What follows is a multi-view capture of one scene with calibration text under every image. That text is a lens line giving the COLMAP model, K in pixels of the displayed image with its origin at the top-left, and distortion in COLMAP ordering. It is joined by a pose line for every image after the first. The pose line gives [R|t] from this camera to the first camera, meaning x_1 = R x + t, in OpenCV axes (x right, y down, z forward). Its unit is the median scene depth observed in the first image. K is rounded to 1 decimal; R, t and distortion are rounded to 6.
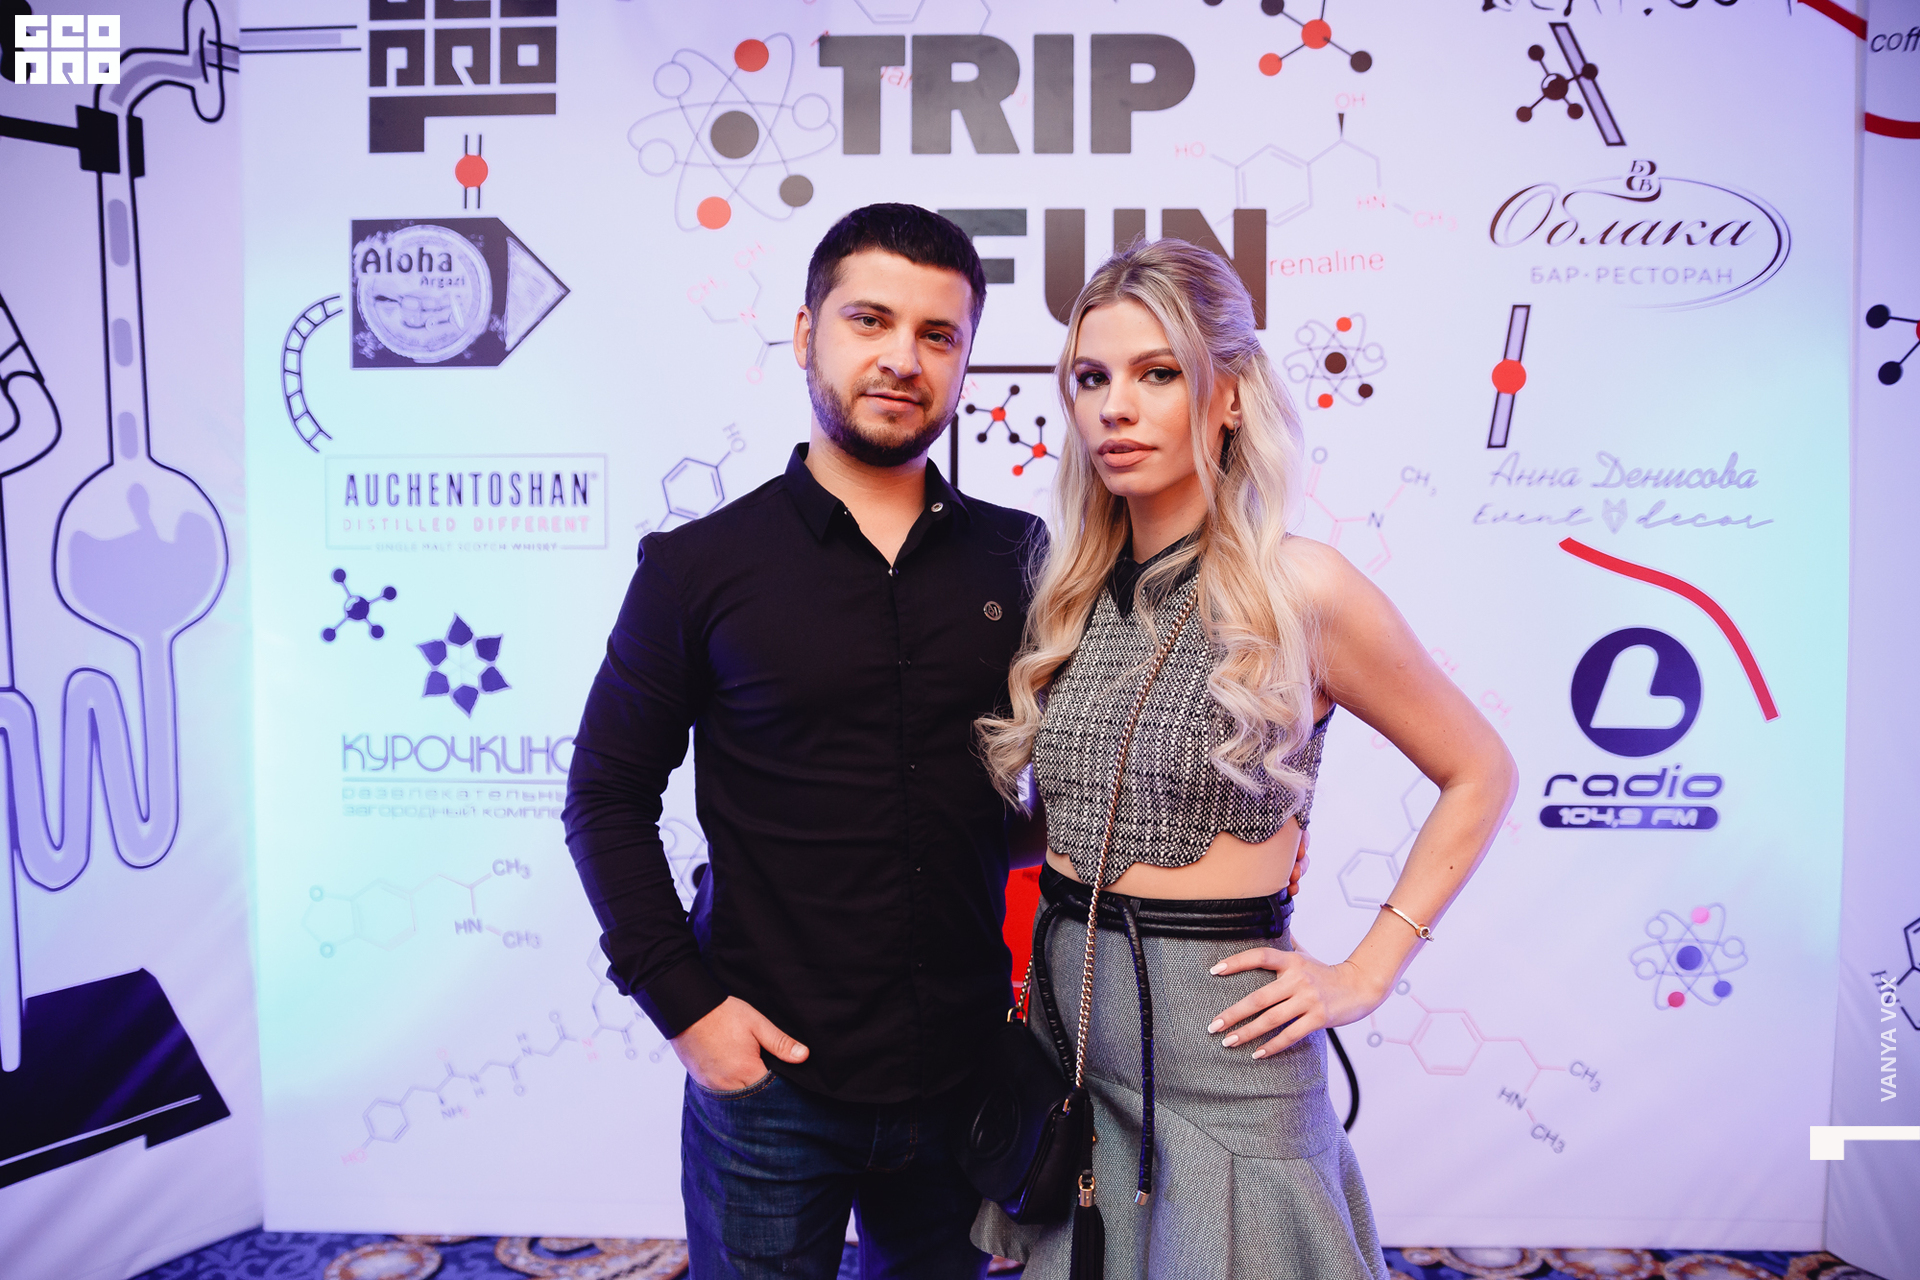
lens RADIAL K [[1546.1, 0, 928.4], [0, 1546.1, 642.5], [0, 0, 1]] dist [-0.116446, 0.106758]
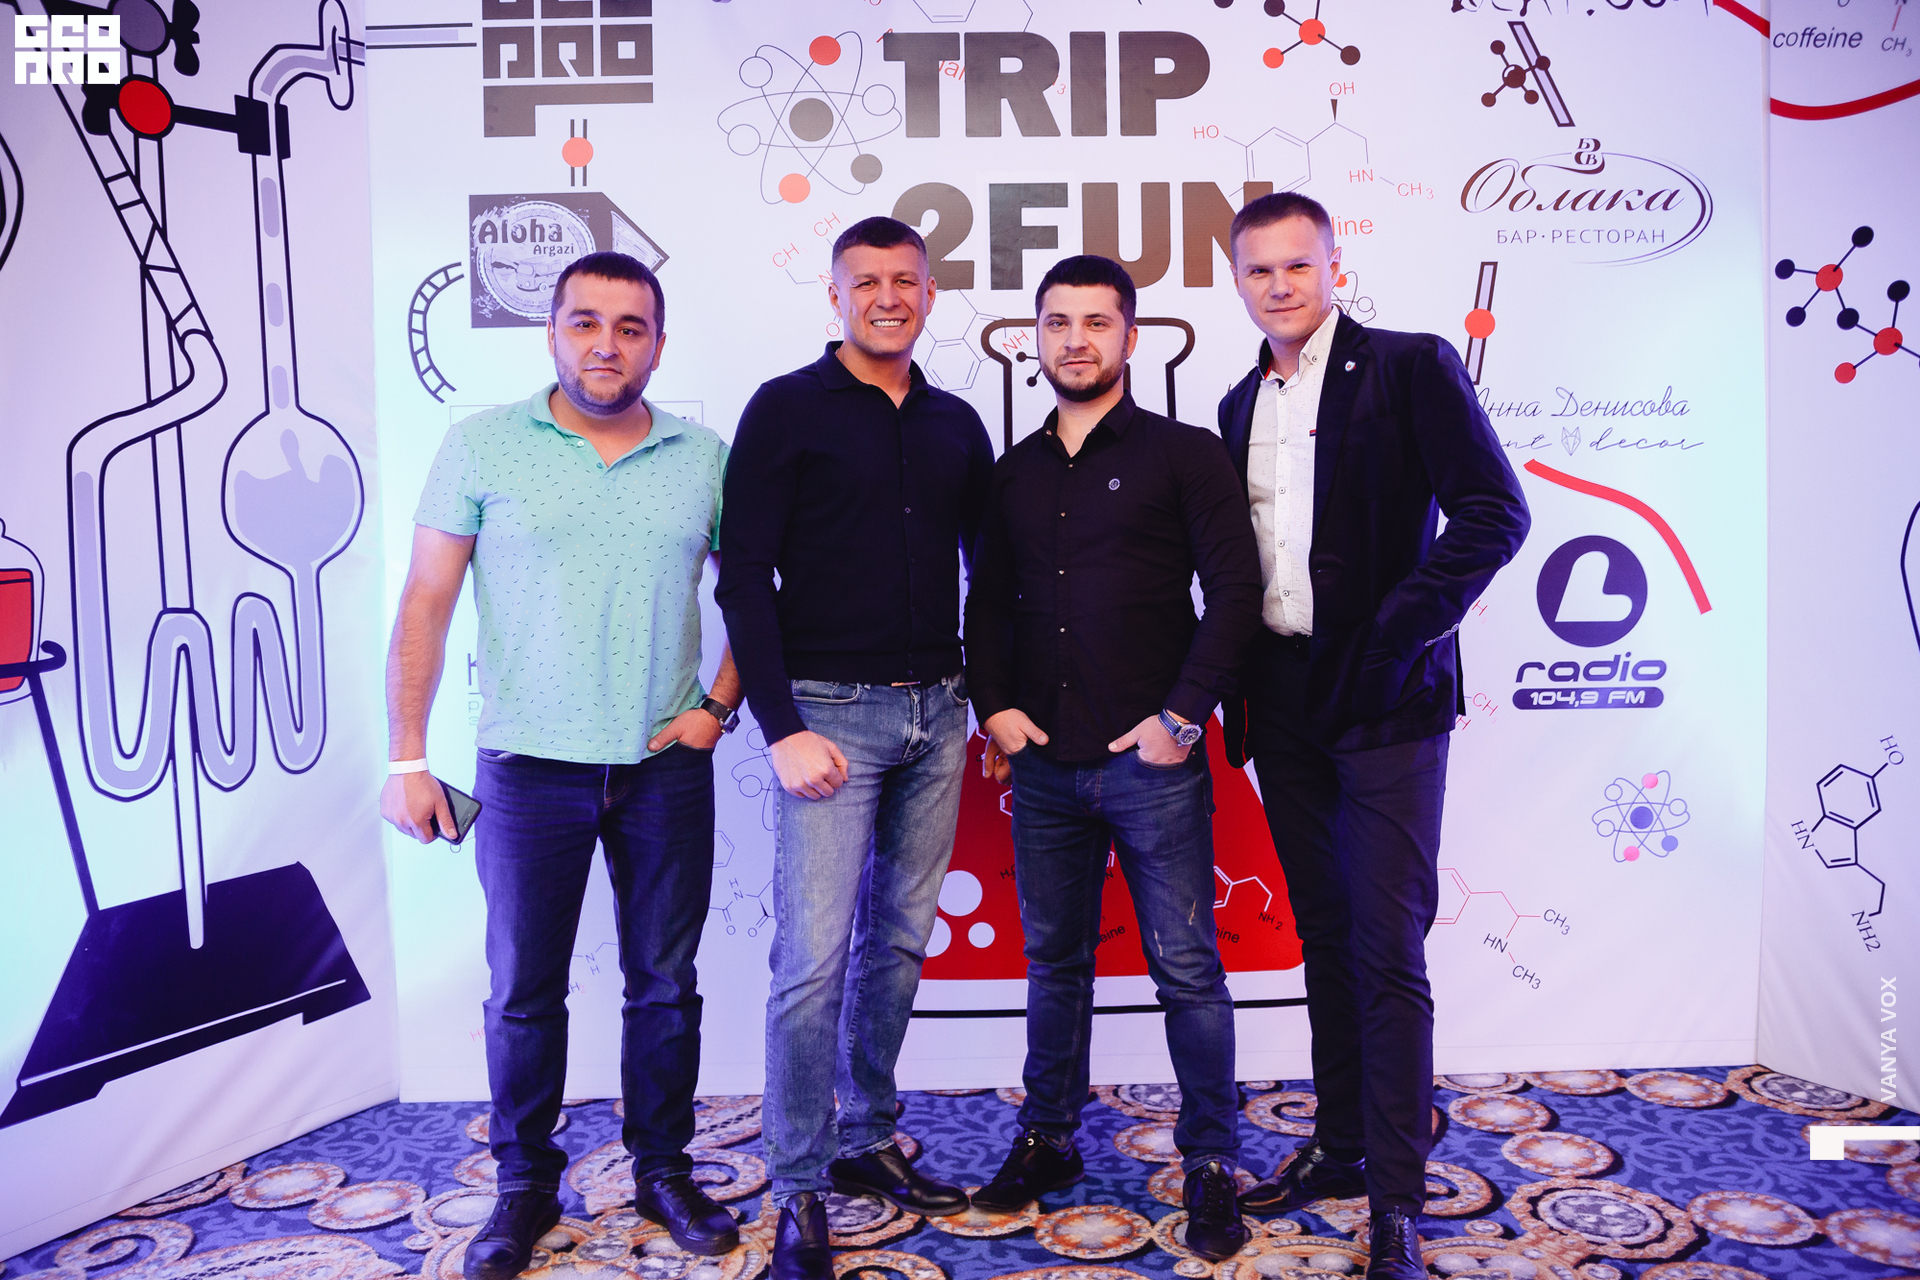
lens RADIAL K [[1546.1, 0, 949.2], [0, 1546.1, 638.4], [0, 0, 1]] dist [-0.116446, 0.106758]
pose [[0.998560, -0.020811, 0.049455, -0.088293], [0.020637, 0.999779, 0.004023, 0.053790], [-0.049528, -0.002997, 0.998768, -0.149816]]
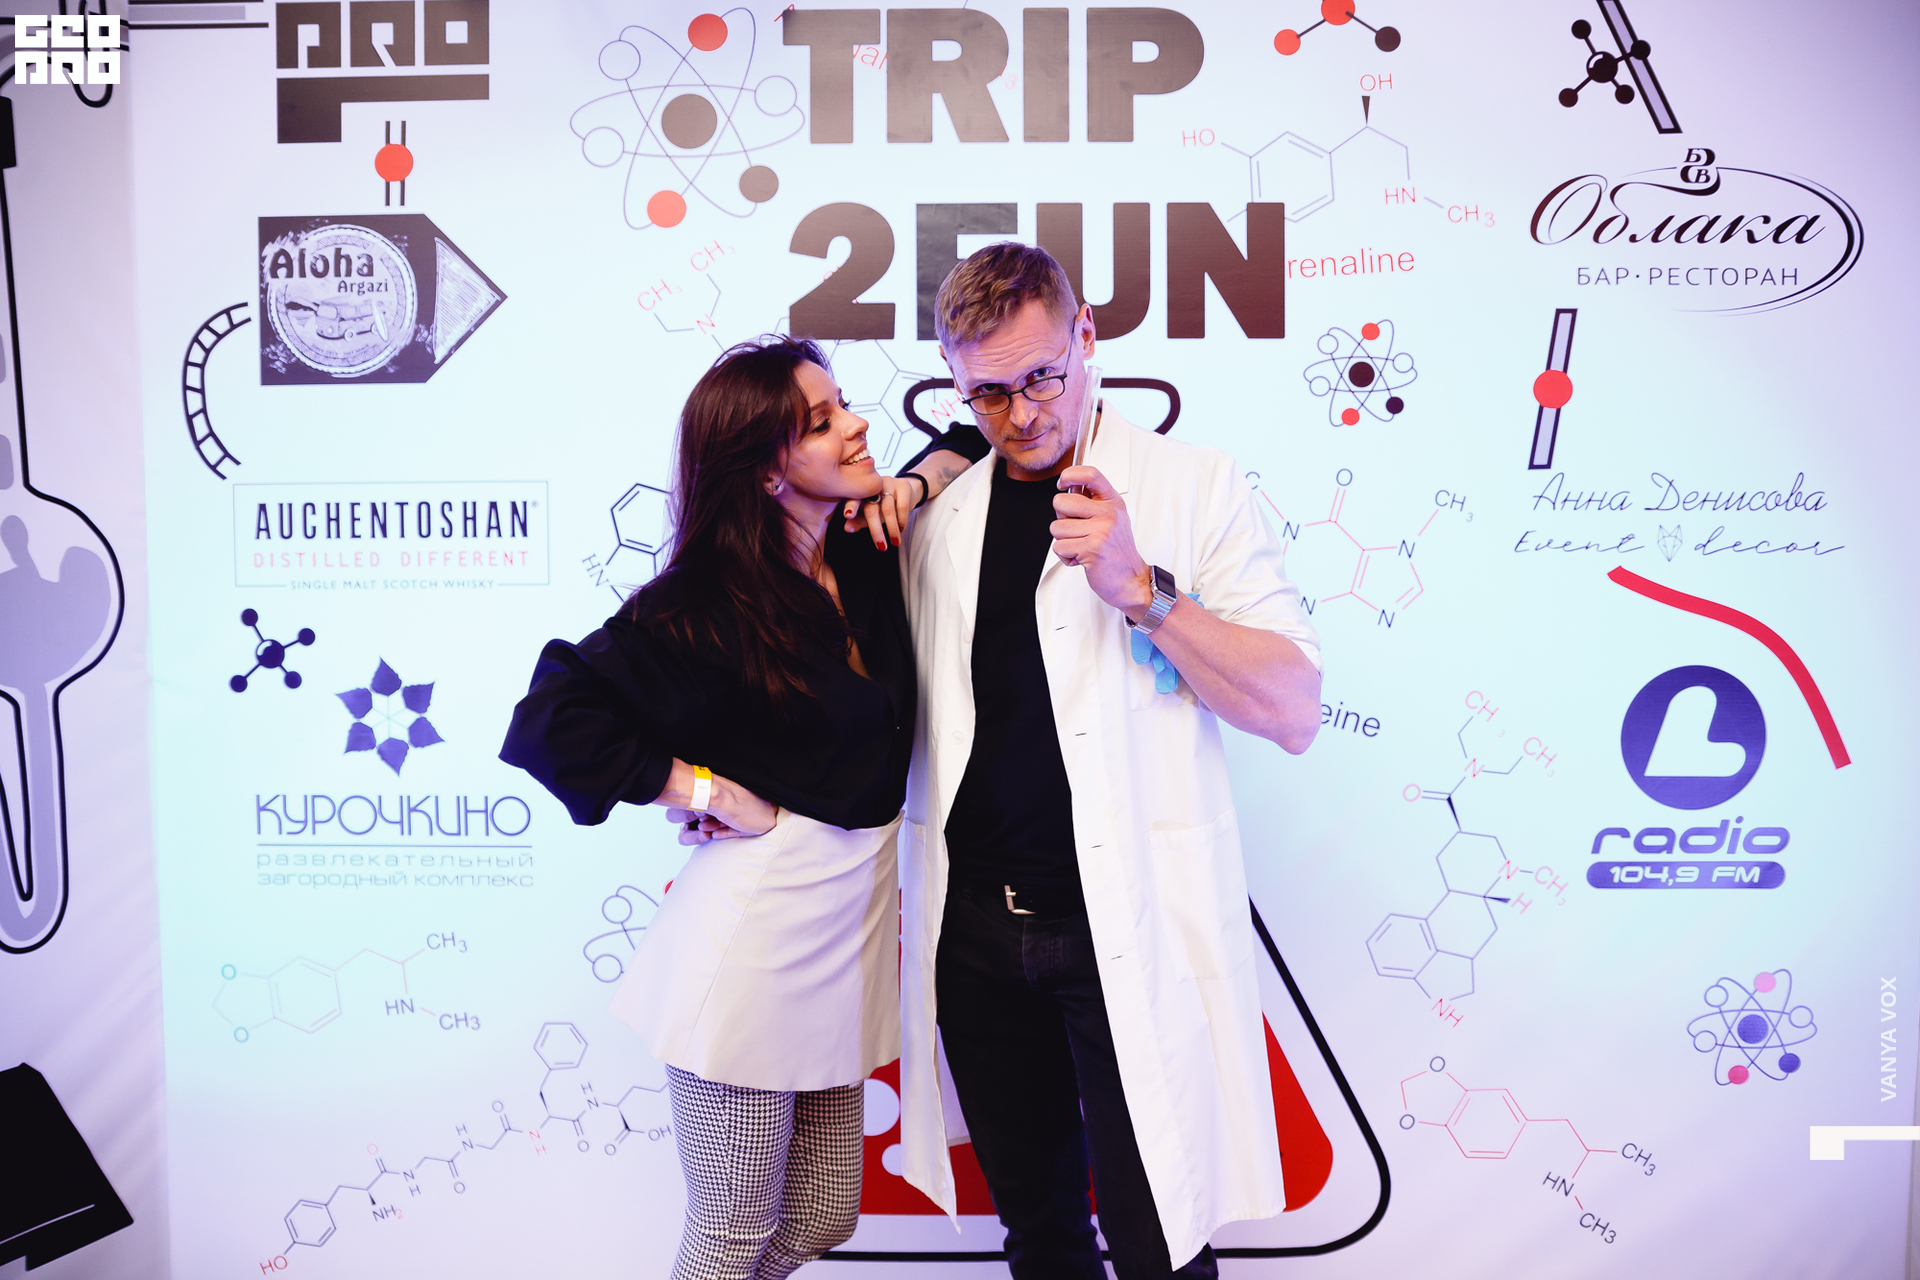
lens RADIAL K [[1546.1, 0, 955.8], [0, 1546.1, 641.1], [0, 0, 1]] dist [-0.116446, 0.106758]
pose [[0.999718, -0.007165, 0.022649, 0.006552], [0.007146, 0.999974, 0.000906, -0.028400], [-0.022655, -0.000744, 0.999743, 0.105745]]
